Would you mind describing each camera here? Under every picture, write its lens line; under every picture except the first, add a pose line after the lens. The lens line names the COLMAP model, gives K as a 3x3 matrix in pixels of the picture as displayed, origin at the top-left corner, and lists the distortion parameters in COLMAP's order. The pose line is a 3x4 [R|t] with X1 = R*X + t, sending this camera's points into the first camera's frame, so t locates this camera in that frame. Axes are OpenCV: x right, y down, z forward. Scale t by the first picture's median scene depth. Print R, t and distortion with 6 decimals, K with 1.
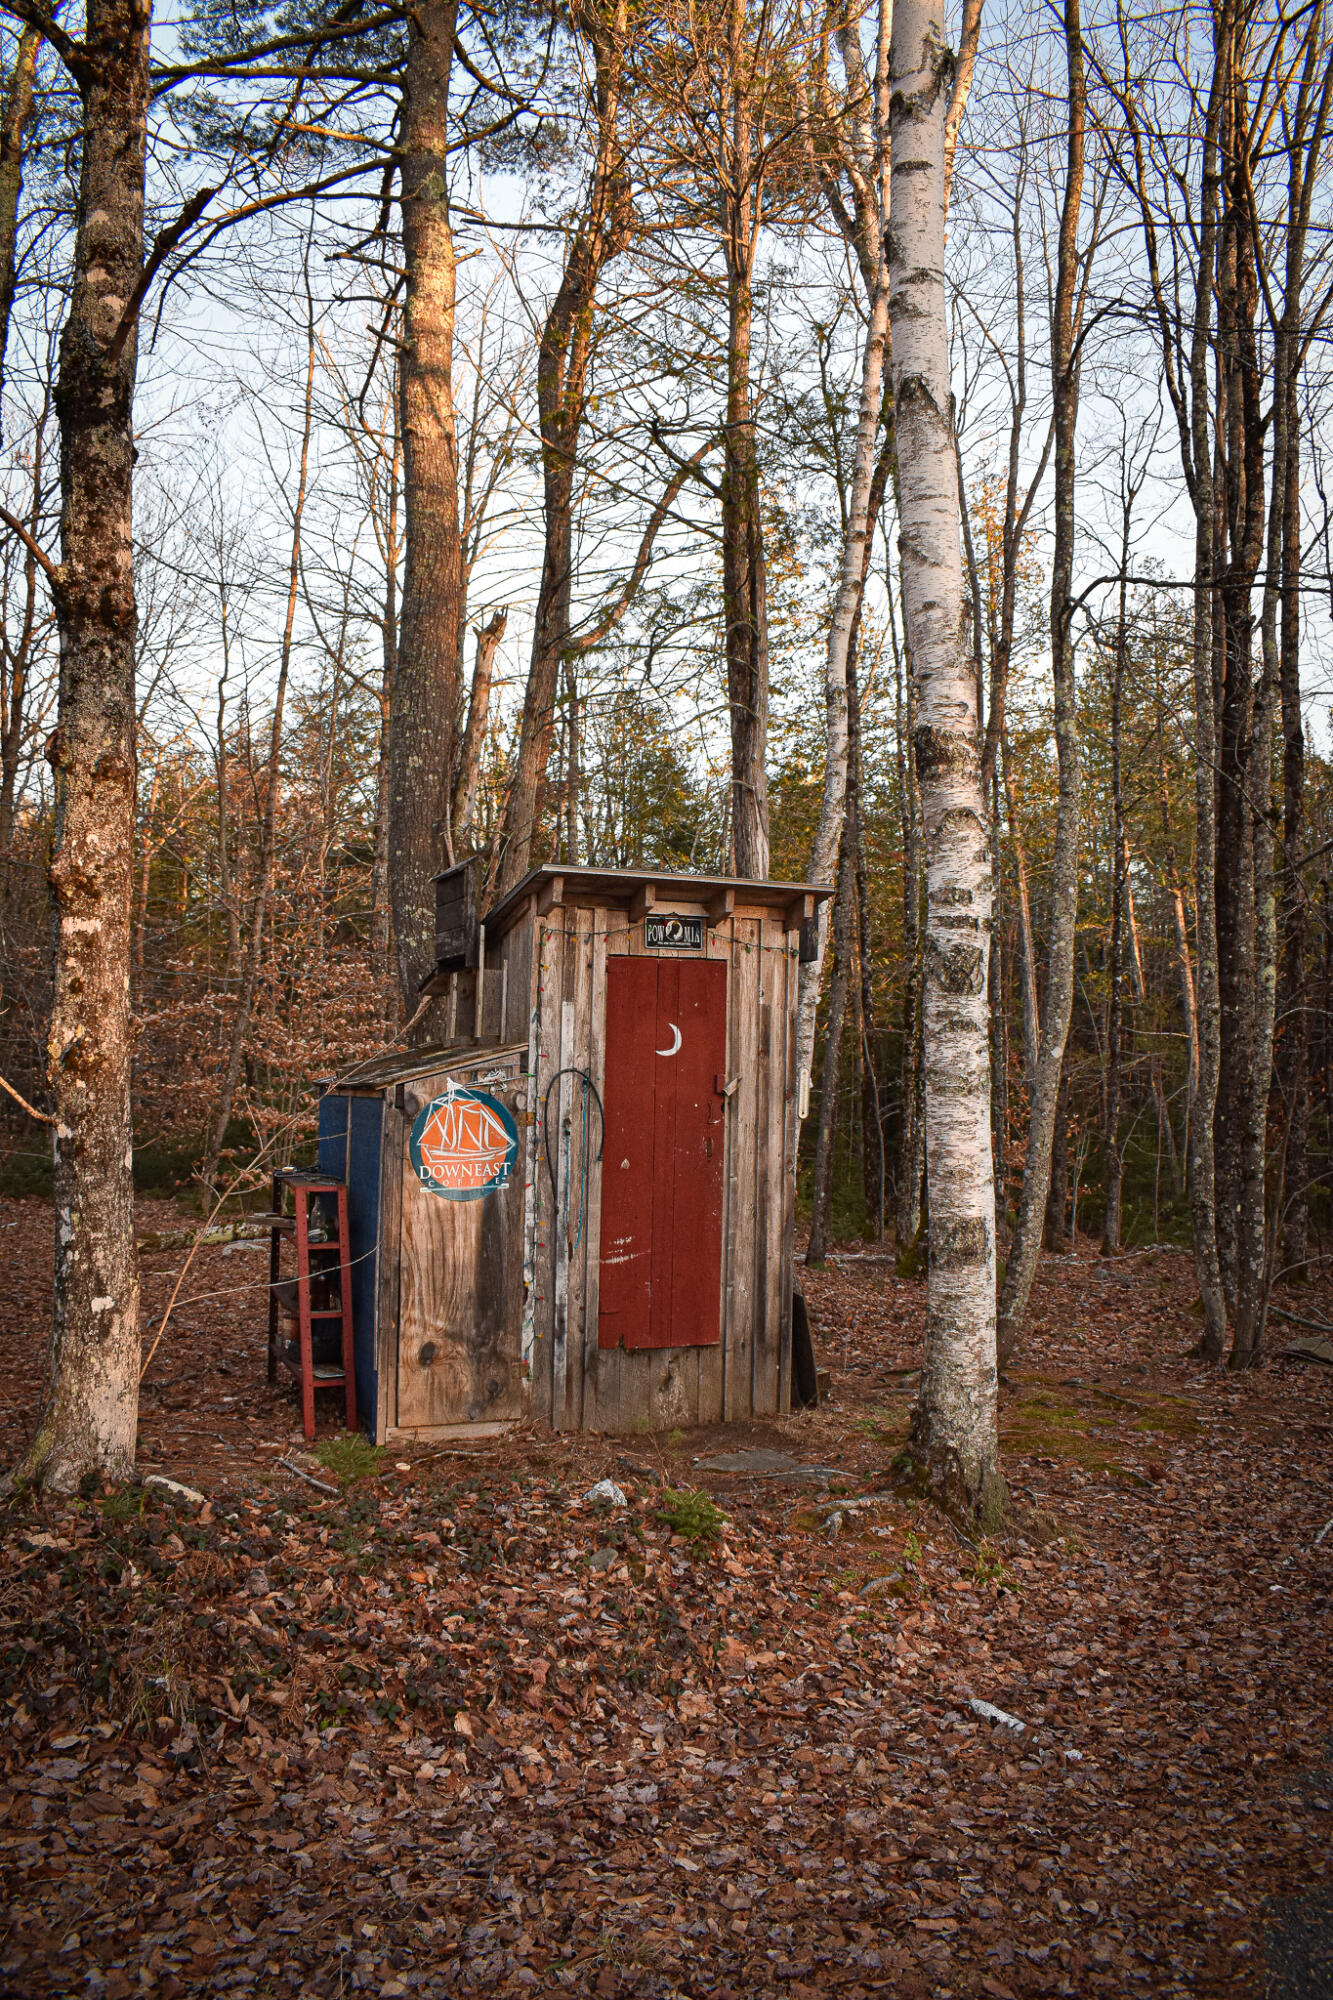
lens RADIAL K [[1581.2, 0, 664.8], [0, 1581.2, 1000.9], [0, 0, 1]] dist [-0.094304, 0.002280]
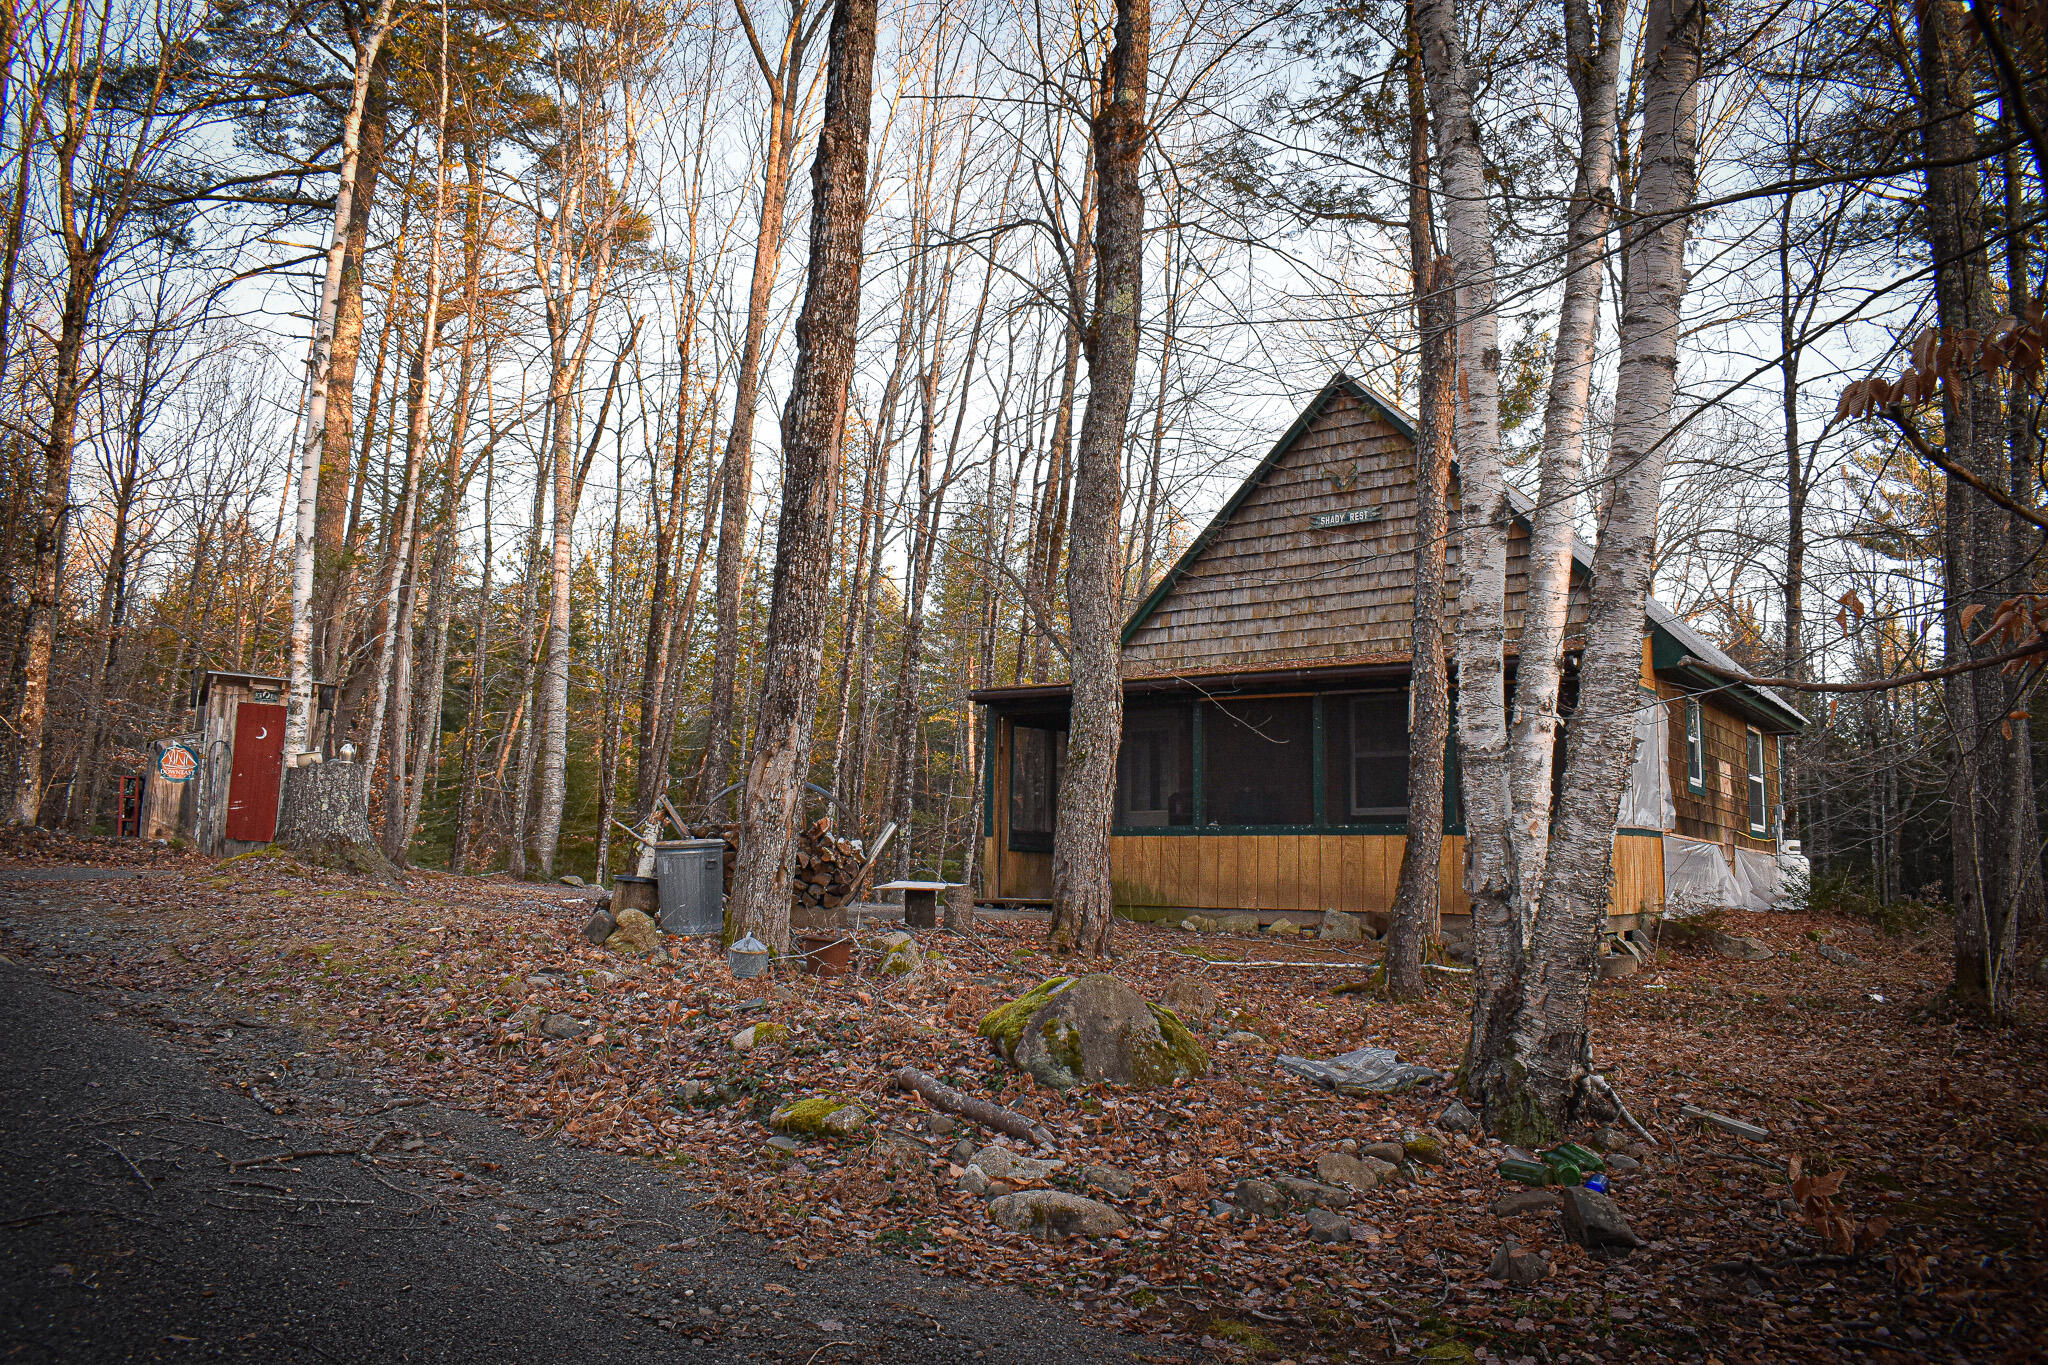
lens RADIAL K [[1619.2, 0, 1025.7], [0, 1619.2, 686.6], [0, 0, 1]] dist [-0.094304, 0.002280]
pose [[0.995230, 0.044099, 0.087020, 1.220974], [-0.038296, 0.997000, -0.067267, 0.087282], [-0.089726, 0.063614, 0.993933, -2.140240]]
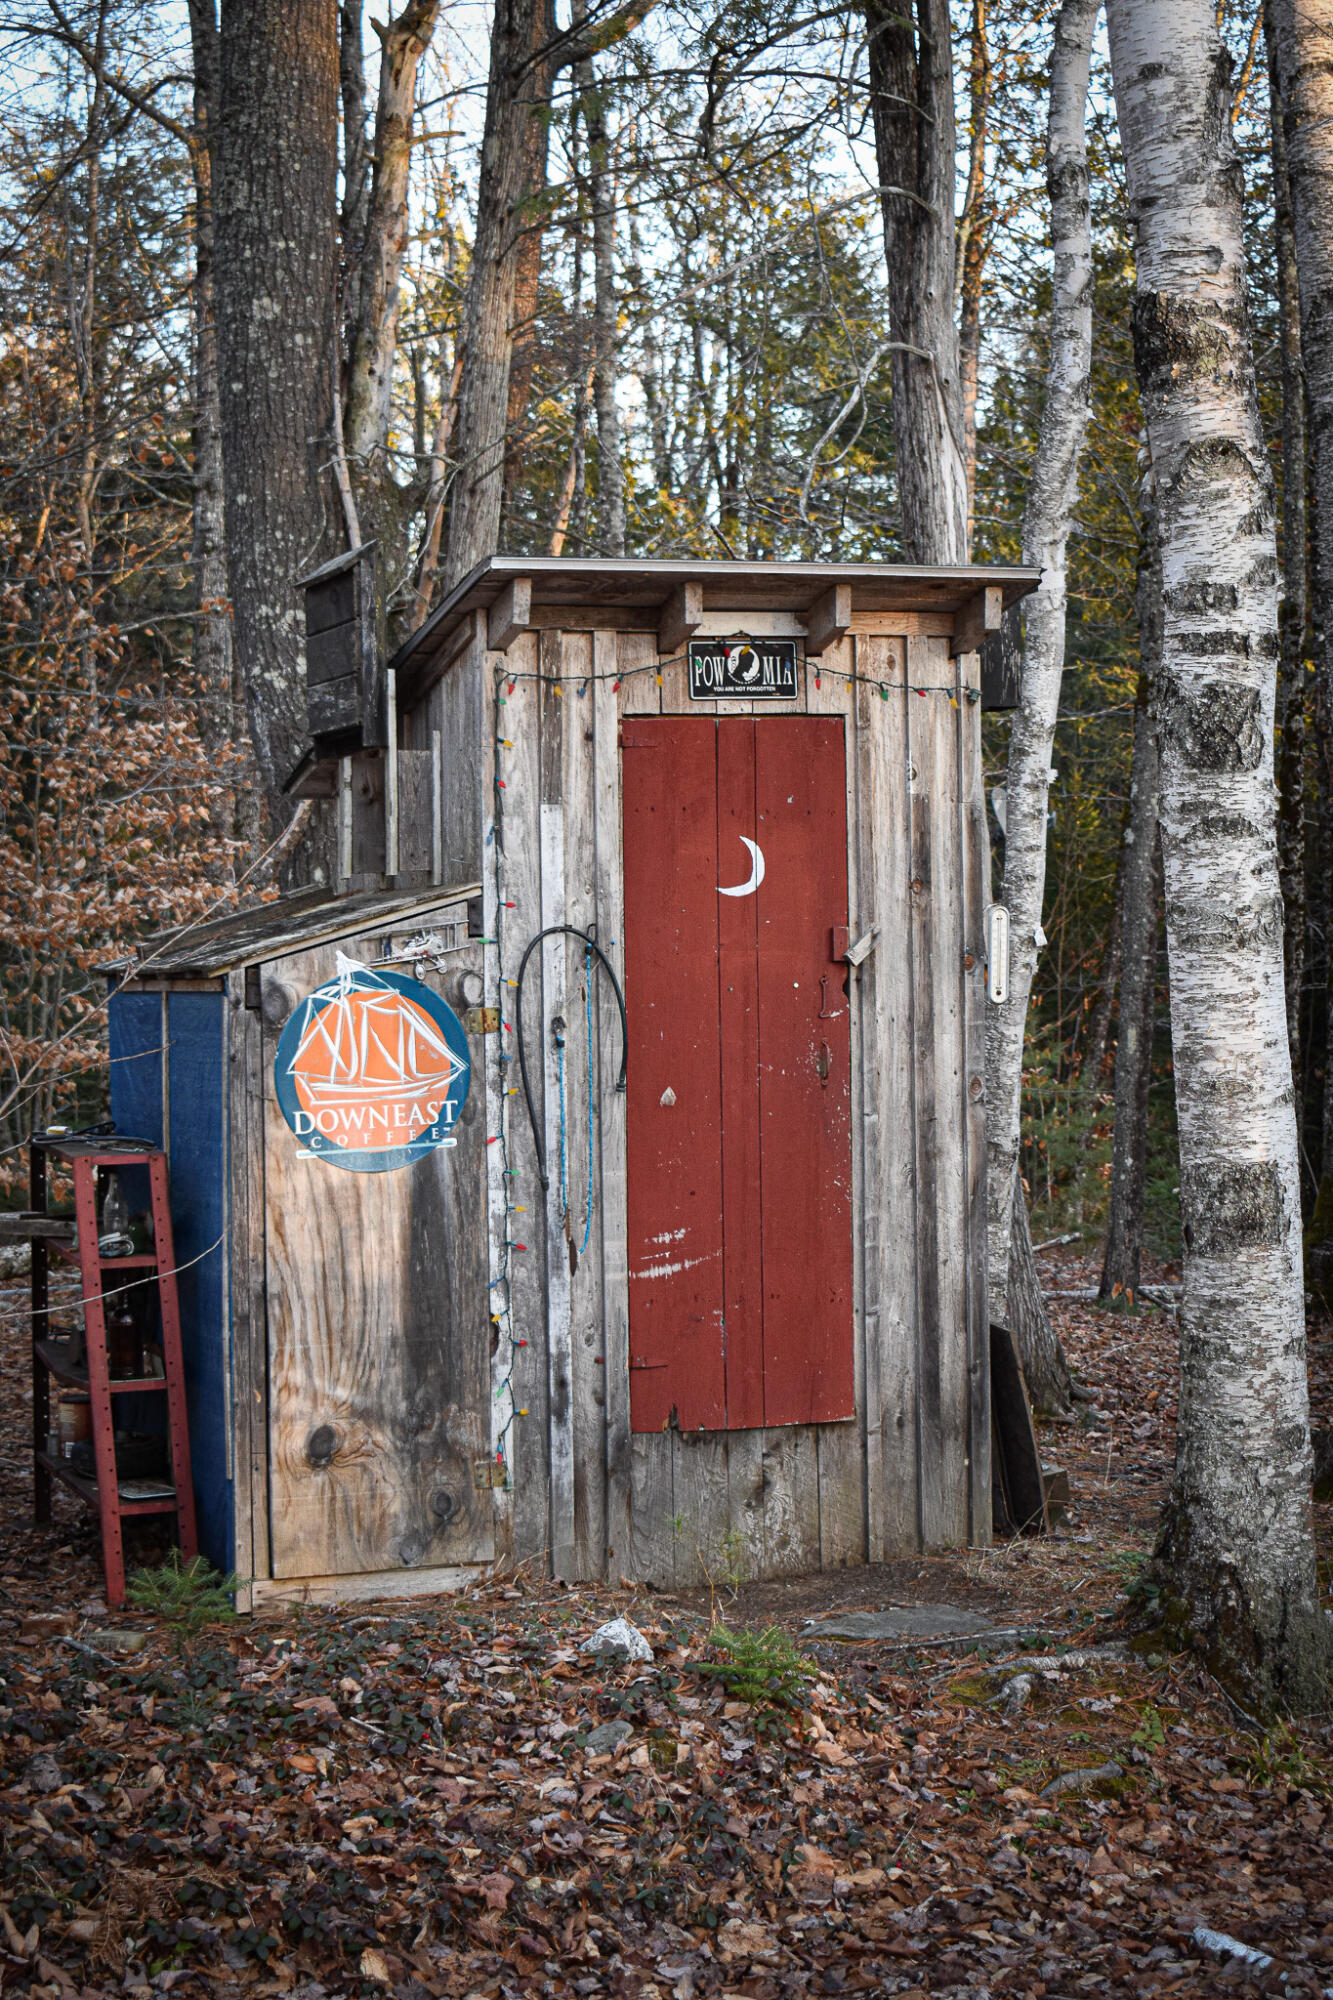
lens RADIAL K [[3464.9, 0, 663.8], [0, 3464.9, 997.7], [0, 0, 1]] dist [-0.003772, 0.000000]
pose [[0.997852, -0.035220, -0.055239, 0.043879], [0.038765, 0.997166, 0.064483, -0.009070], [0.052811, -0.066486, 0.996389, -0.209545]]
